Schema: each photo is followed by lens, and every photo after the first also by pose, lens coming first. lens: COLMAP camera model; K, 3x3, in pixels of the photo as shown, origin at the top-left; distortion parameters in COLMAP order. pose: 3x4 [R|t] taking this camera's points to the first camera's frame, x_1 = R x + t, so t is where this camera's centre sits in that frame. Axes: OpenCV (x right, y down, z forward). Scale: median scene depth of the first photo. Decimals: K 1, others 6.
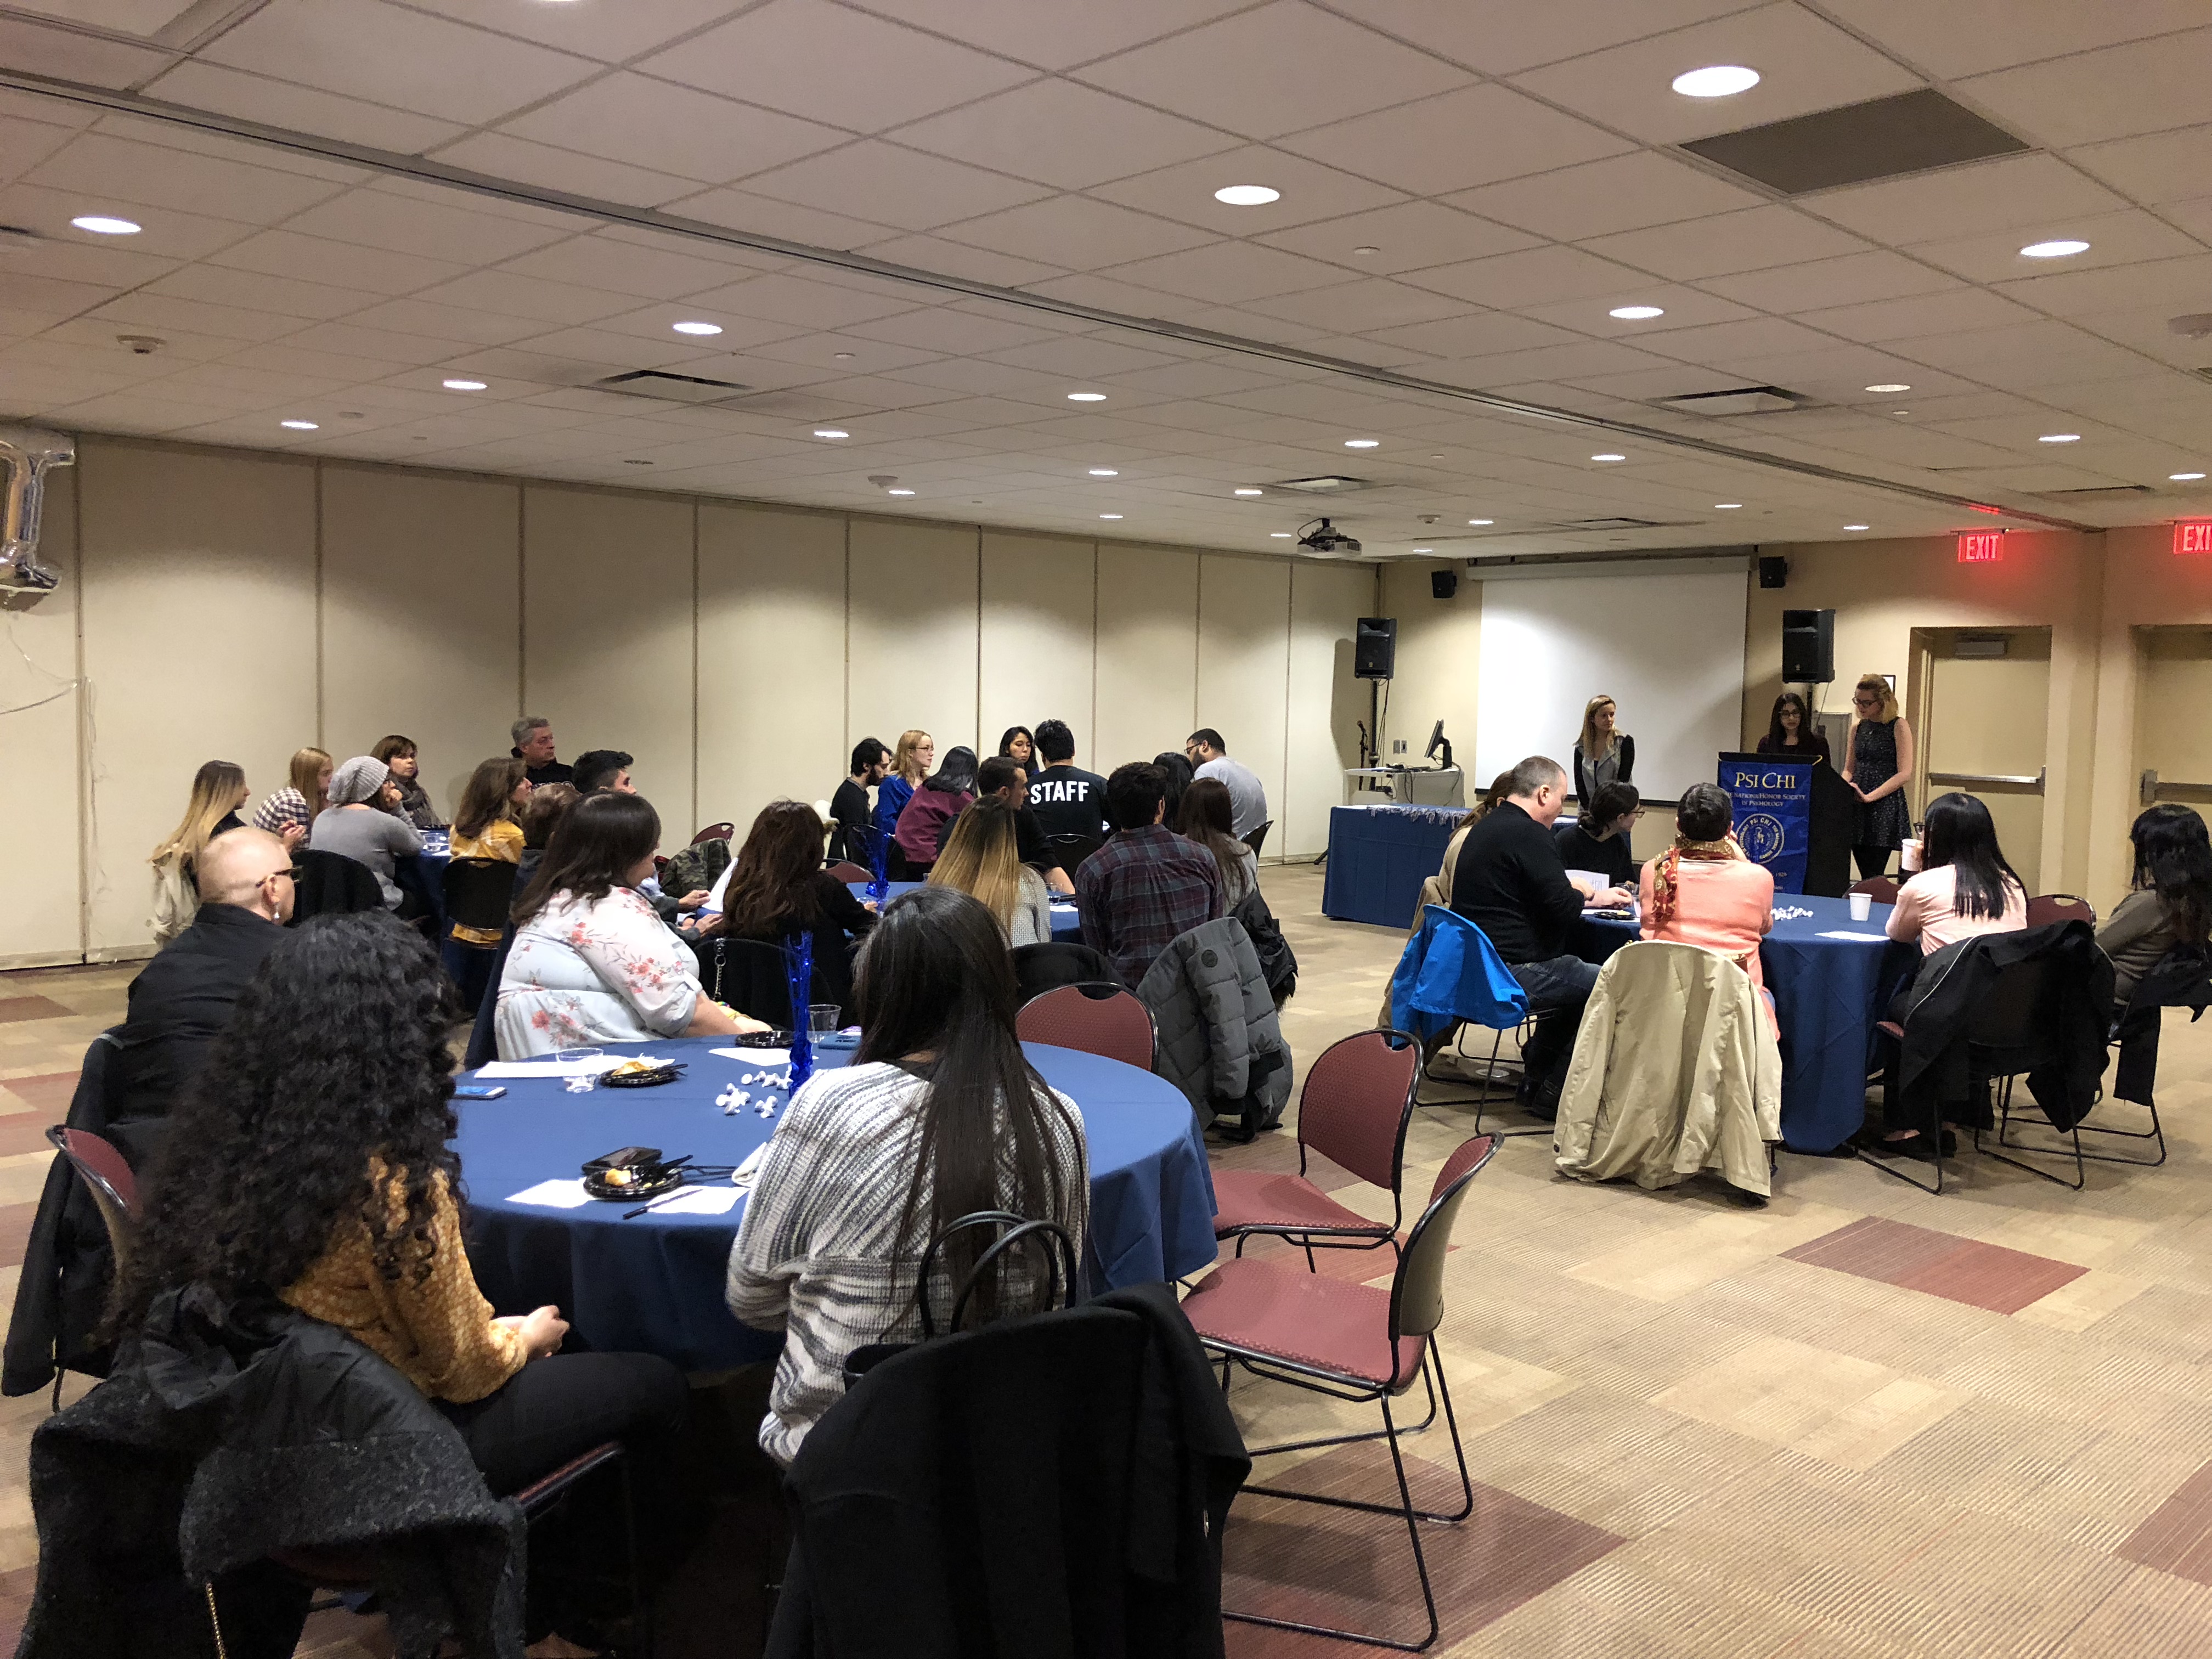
lens RADIAL K [[1814.5, 0, 1099.2], [0, 1814.5, 816.2], [0, 0, 1]] dist [0.018327, 0.006218]
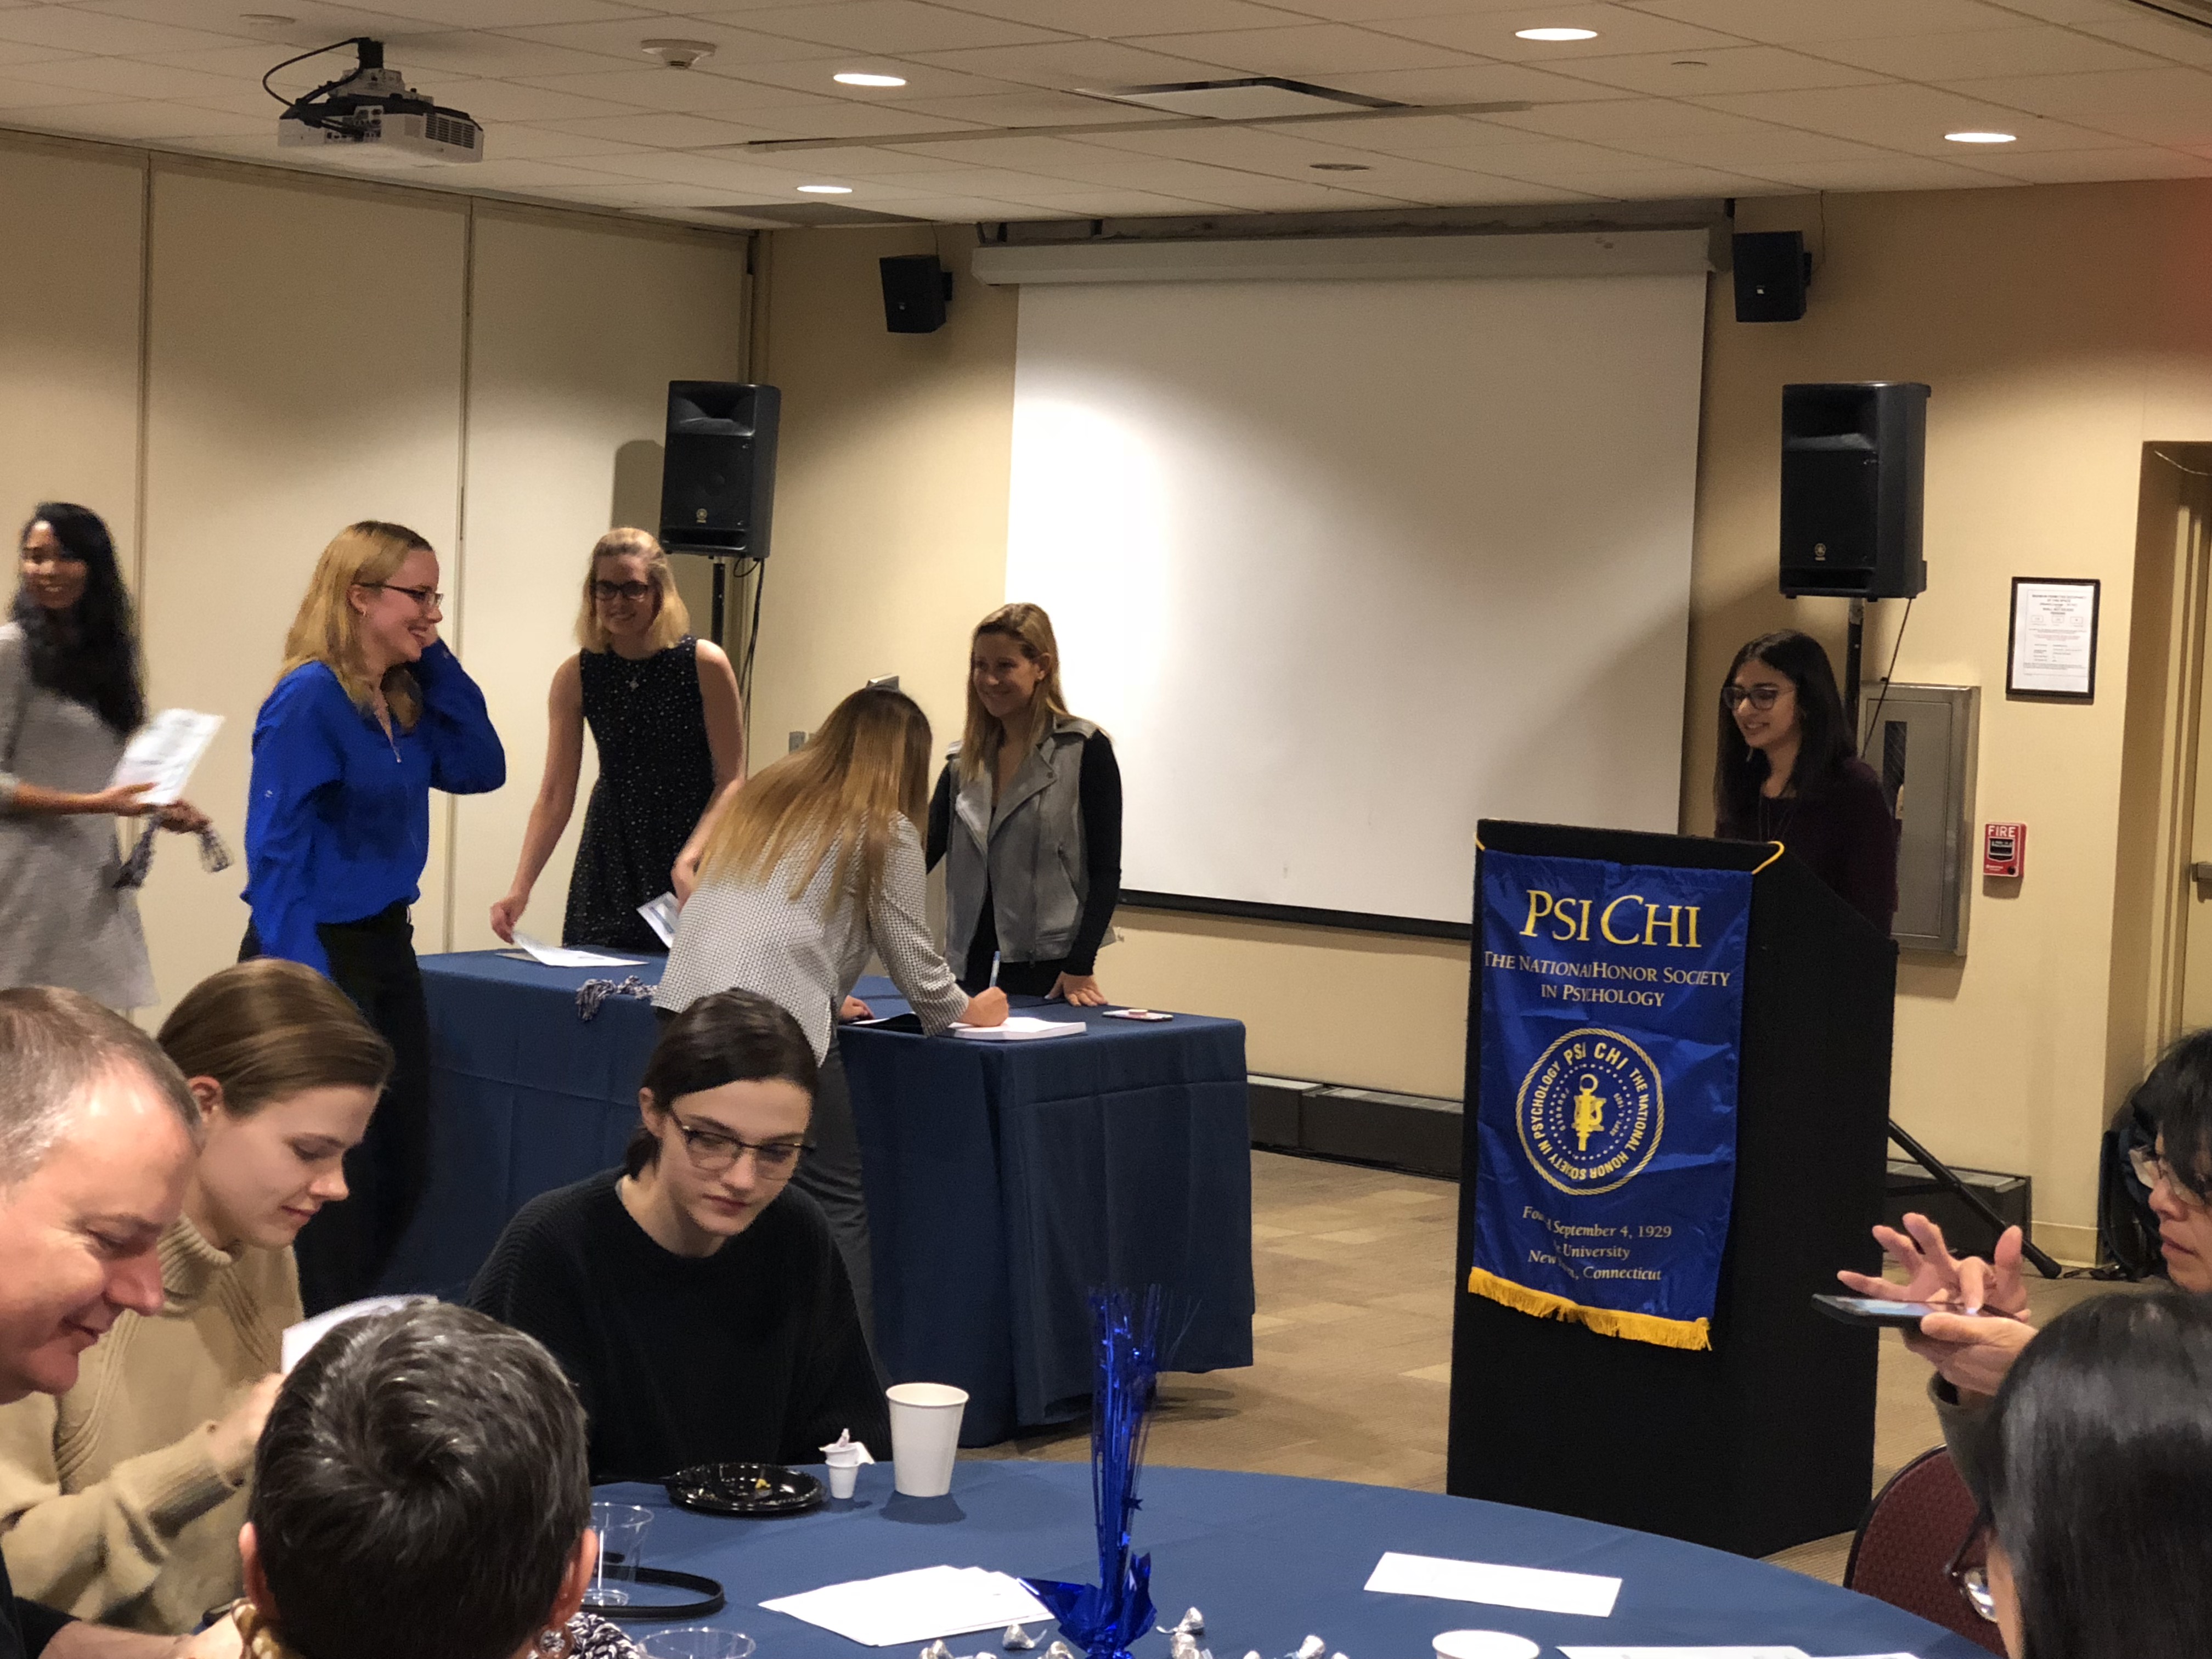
lens RADIAL K [[4019.8, 0, 1108.9], [0, 4019.8, 836.1], [0, 0, 1]] dist [0.195561, 0.000000]
pose [[0.990109, 0.015554, 0.139433, 0.144633], [-0.014850, 0.999871, -0.006086, -0.021788], [-0.139510, 0.003955, 0.990213, 0.262816]]
